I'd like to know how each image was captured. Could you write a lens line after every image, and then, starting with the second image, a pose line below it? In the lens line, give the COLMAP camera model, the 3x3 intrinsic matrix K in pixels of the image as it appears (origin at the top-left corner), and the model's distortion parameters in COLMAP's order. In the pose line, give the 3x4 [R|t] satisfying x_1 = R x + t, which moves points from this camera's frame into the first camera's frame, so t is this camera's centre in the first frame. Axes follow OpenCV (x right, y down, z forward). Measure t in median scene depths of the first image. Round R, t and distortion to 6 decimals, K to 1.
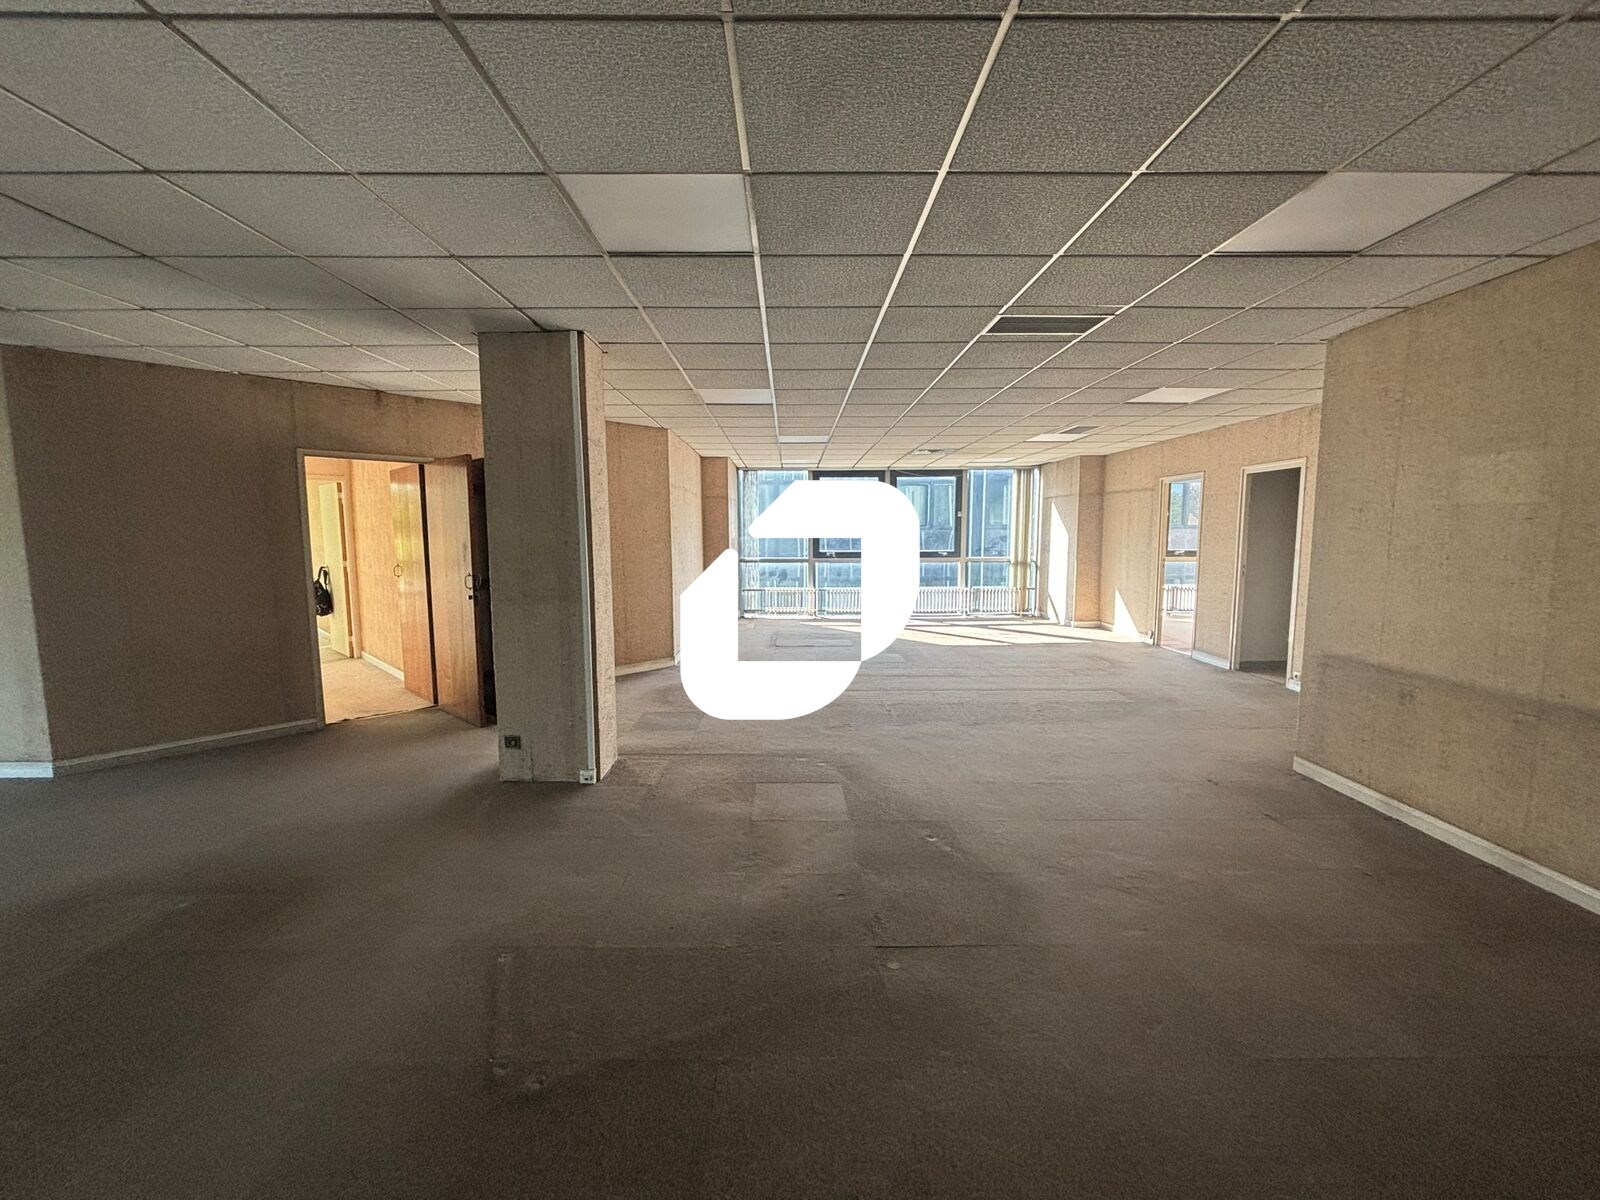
lens RADIAL K [[644.7, 0, 800.0], [0, 644.7, 600.0], [0, 0, 1]] dist [-0.000010, -0.000004]
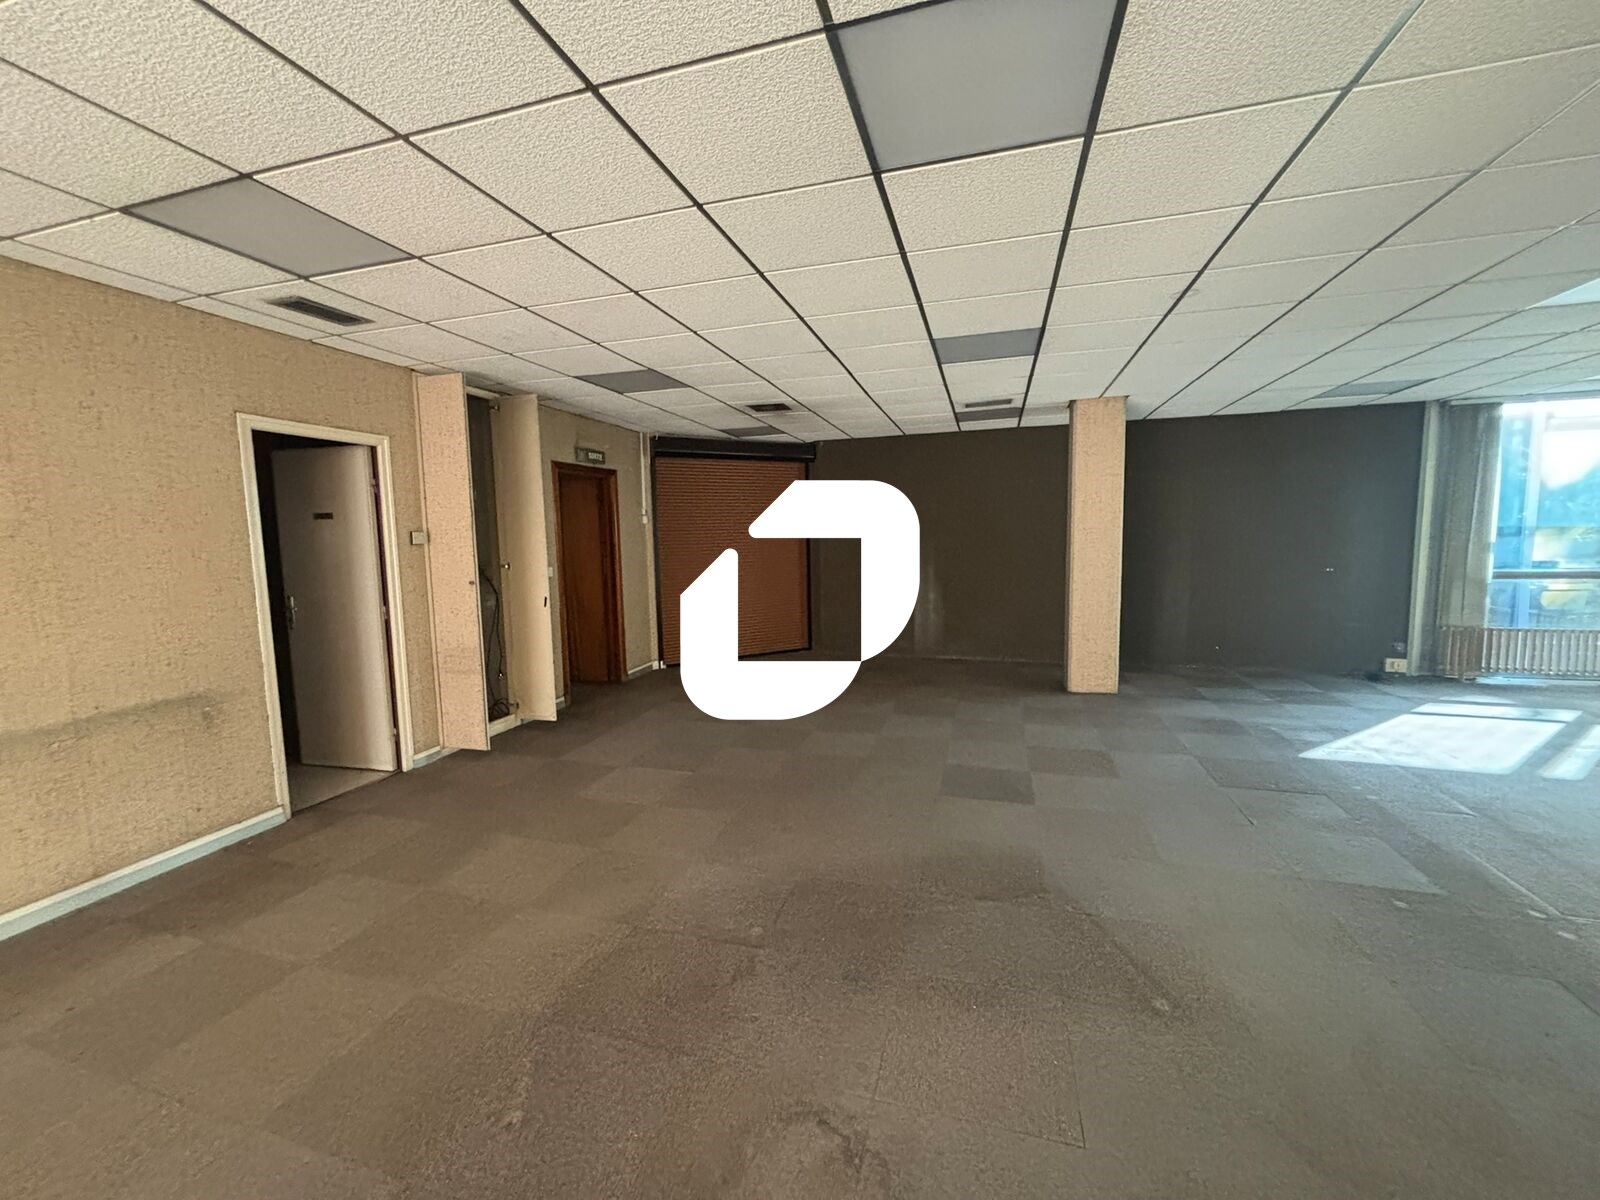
lens RADIAL K [[644.7, 0, 800.0], [0, 644.7, 600.0], [0, 0, 1]] dist [-0.000010, -0.000004]
pose [[-0.954191, -0.012117, 0.298954, -0.196175], [0.049303, 0.979153, 0.197048, -0.160993], [-0.295109, 0.202761, -0.933702, 1.532790]]
